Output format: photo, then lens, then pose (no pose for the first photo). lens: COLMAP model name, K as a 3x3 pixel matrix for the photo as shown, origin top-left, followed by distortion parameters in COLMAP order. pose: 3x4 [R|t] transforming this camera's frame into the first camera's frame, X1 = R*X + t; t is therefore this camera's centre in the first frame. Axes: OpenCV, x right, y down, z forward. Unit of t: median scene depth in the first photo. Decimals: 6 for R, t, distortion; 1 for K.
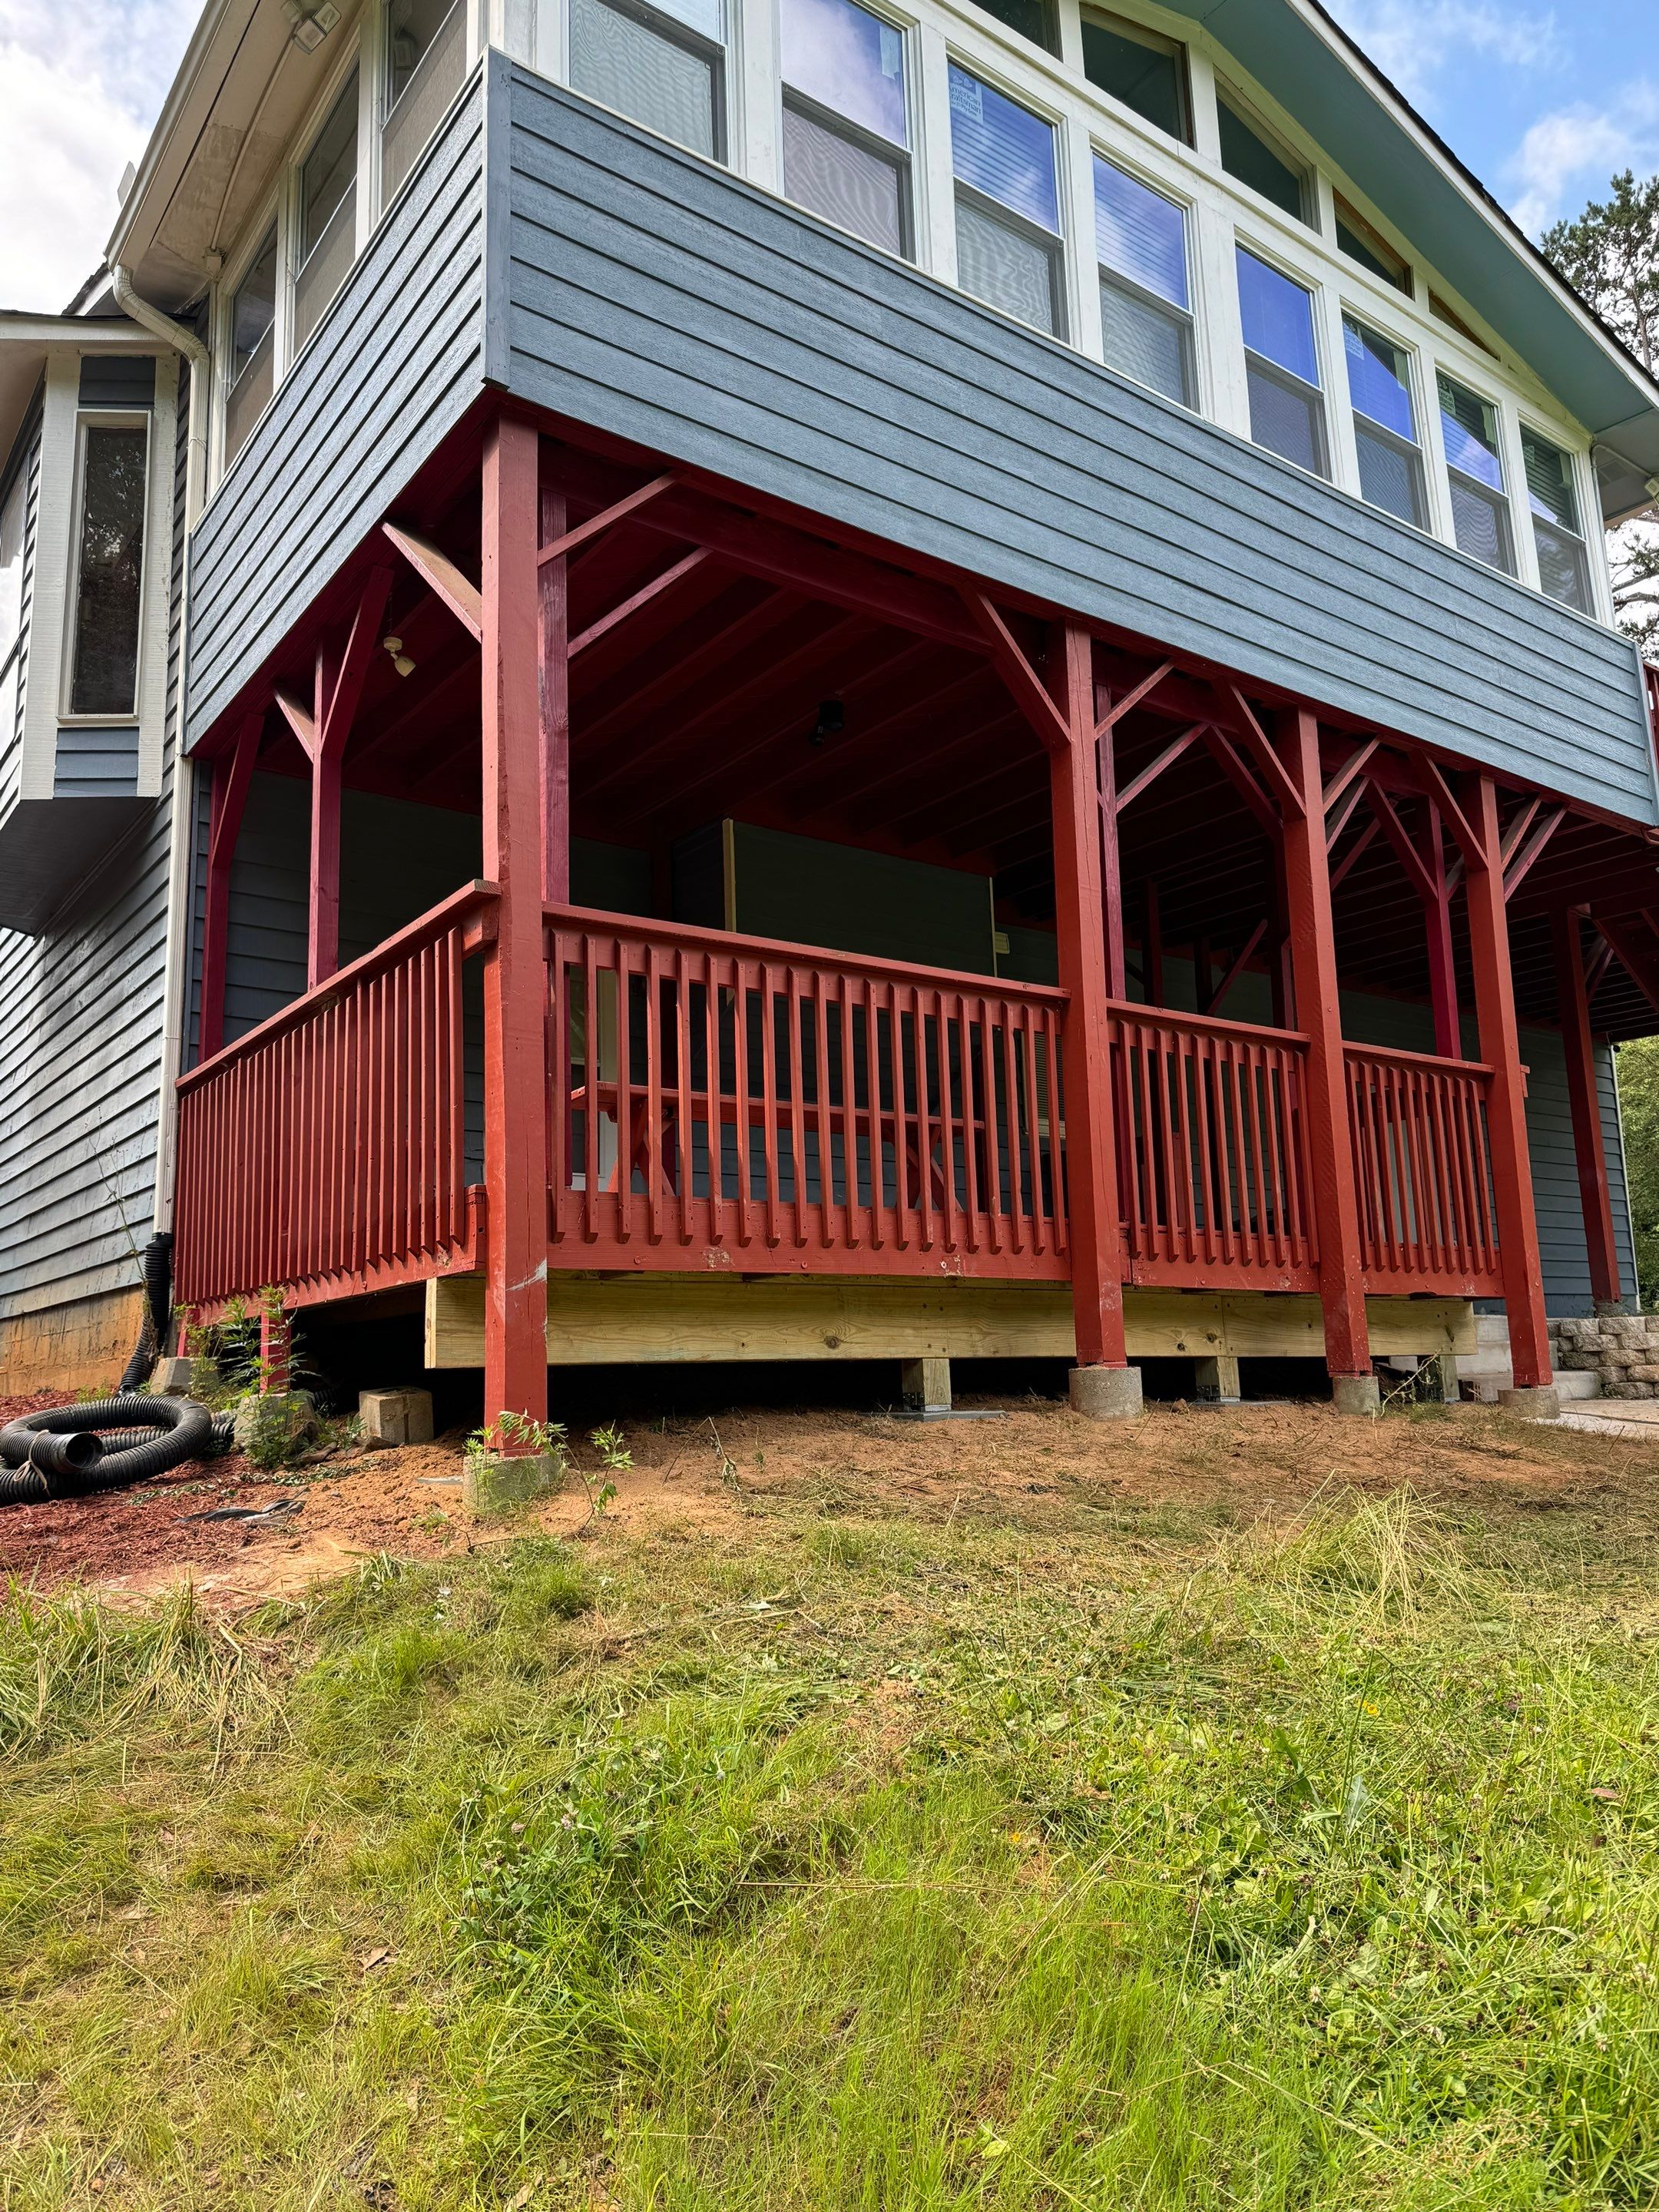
lens RADIAL K [[1564.9, 0, 831.0], [0, 1564.9, 1110.4], [0, 0, 1]] dist [0.037764, -0.021537]
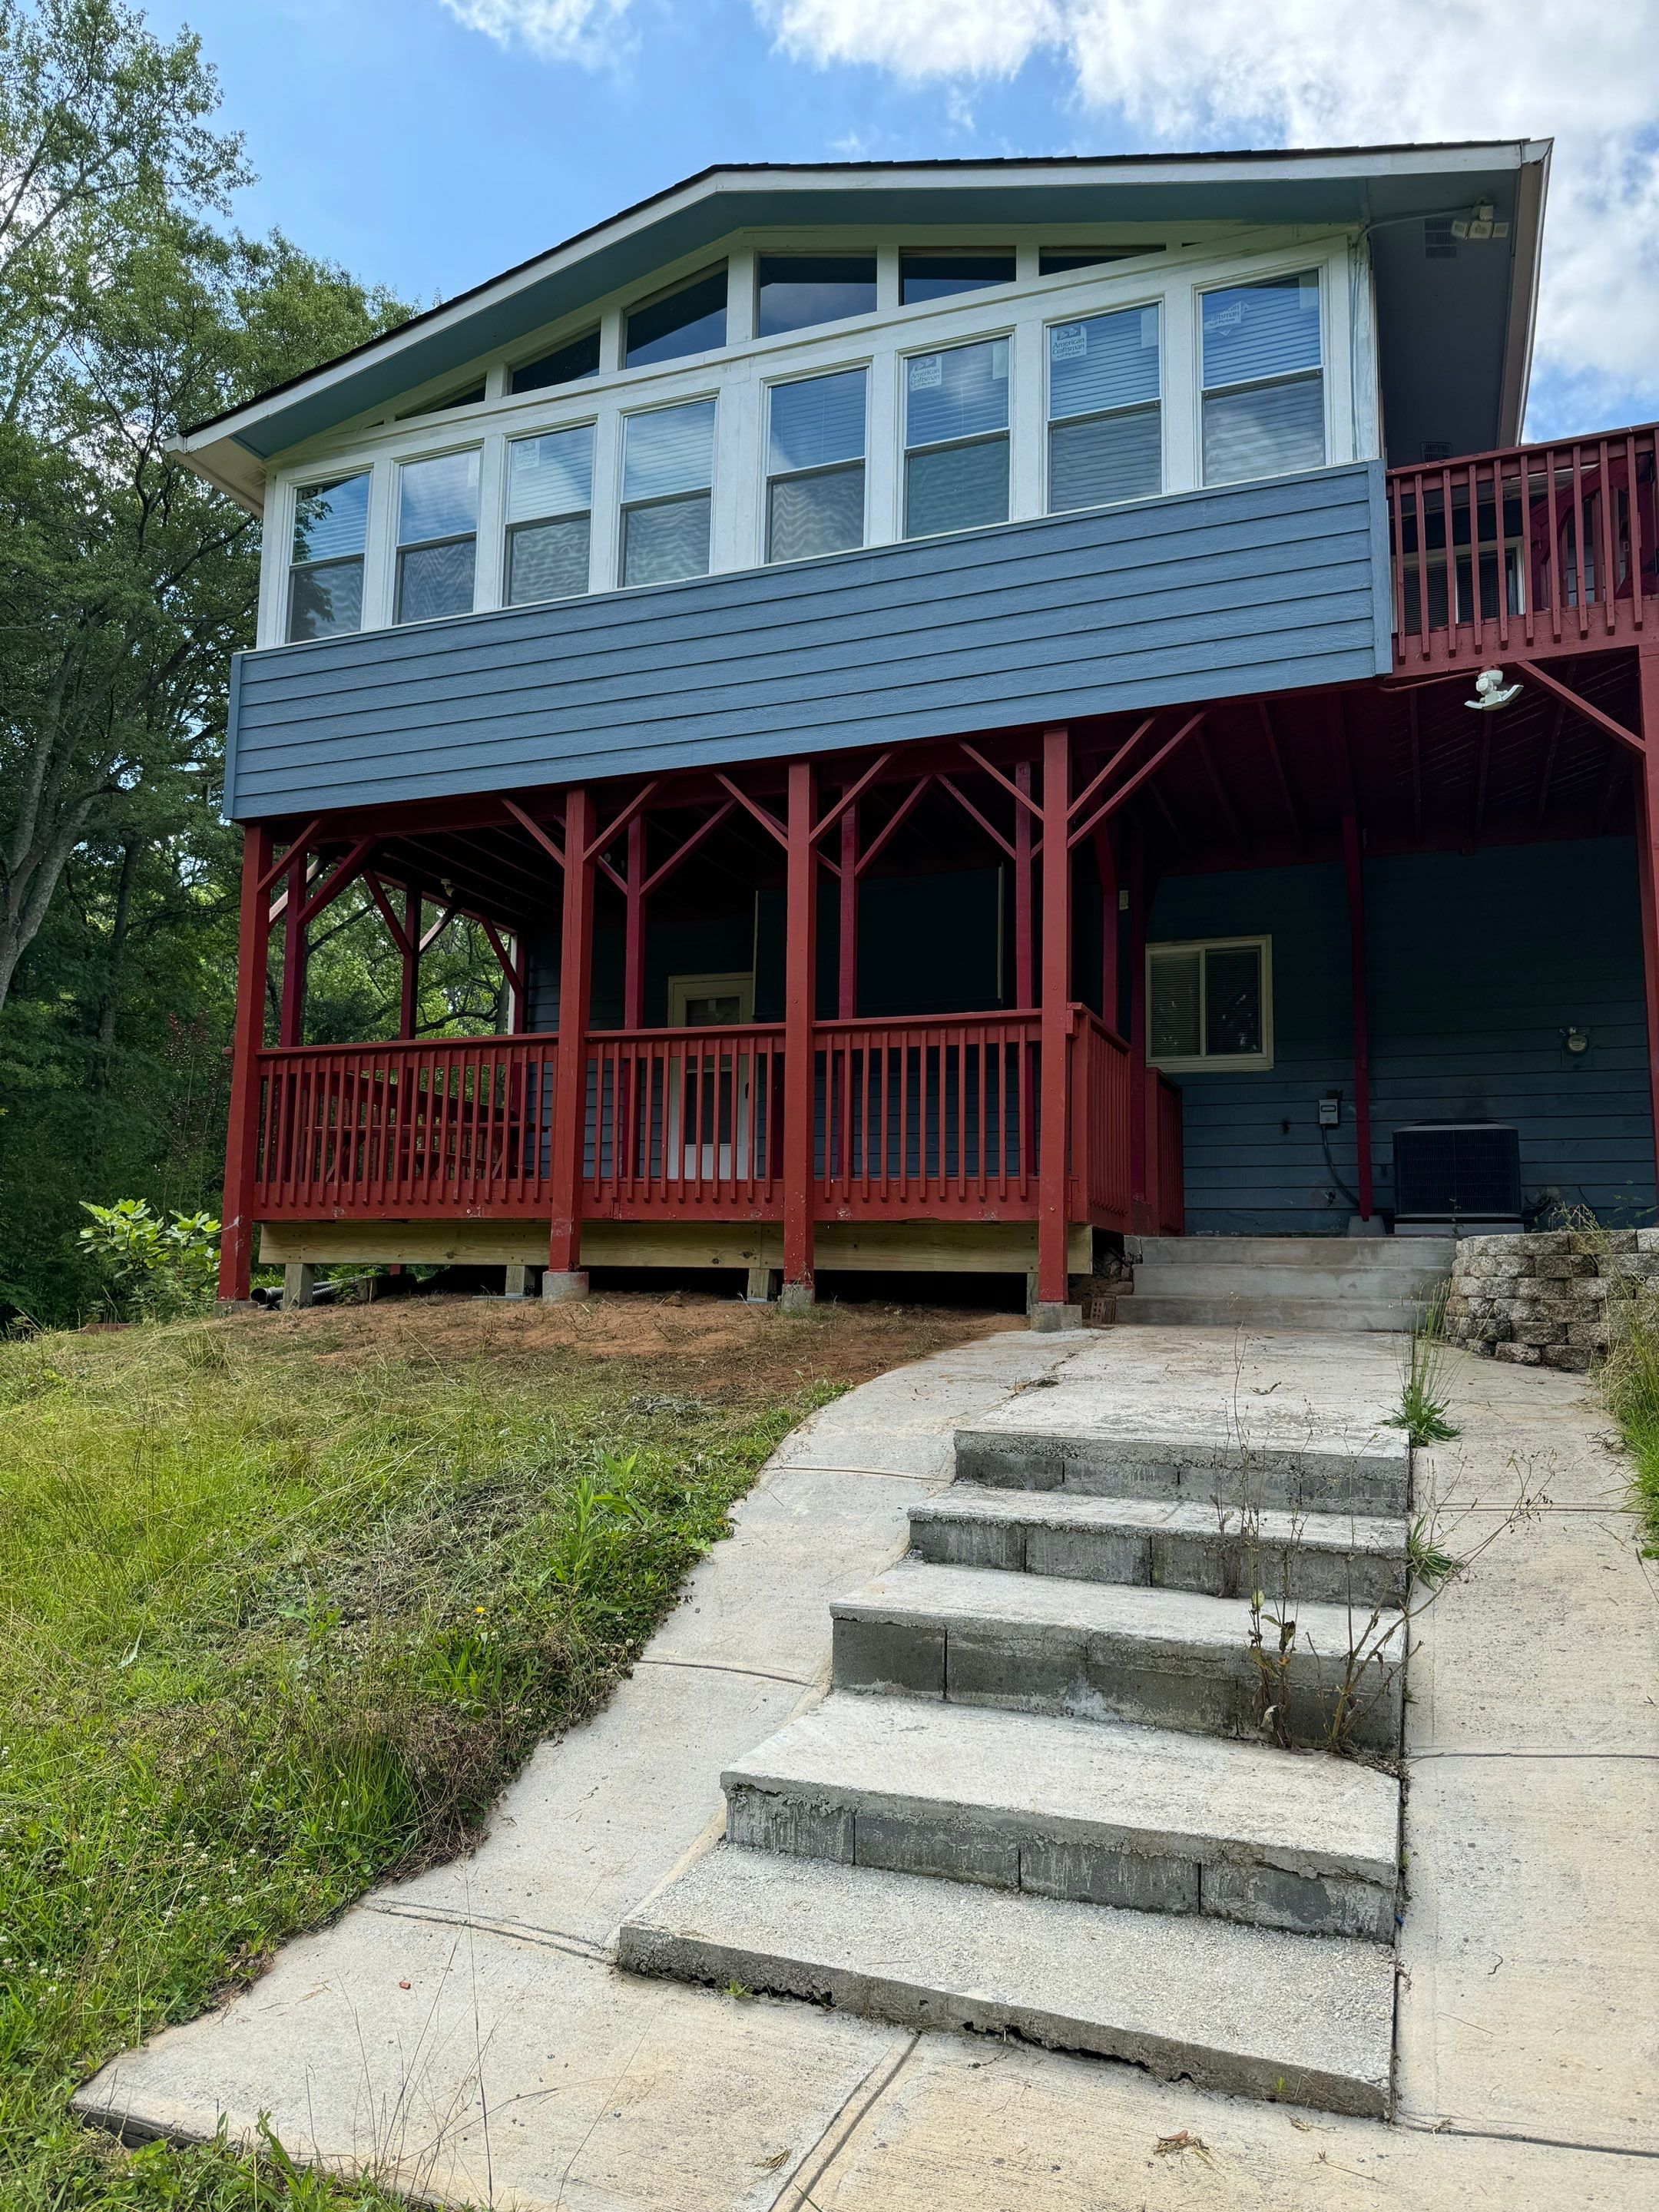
lens RADIAL K [[1571.1, 0, 812.5], [0, 1571.1, 1103.0], [0, 0, 1]] dist [0.062640, -0.068763]
pose [[0.512434, -0.072574, -0.855654, 2.842404], [0.110270, 0.993734, -0.018247, 0.087290], [0.851617, -0.085002, 0.517226, 0.707879]]
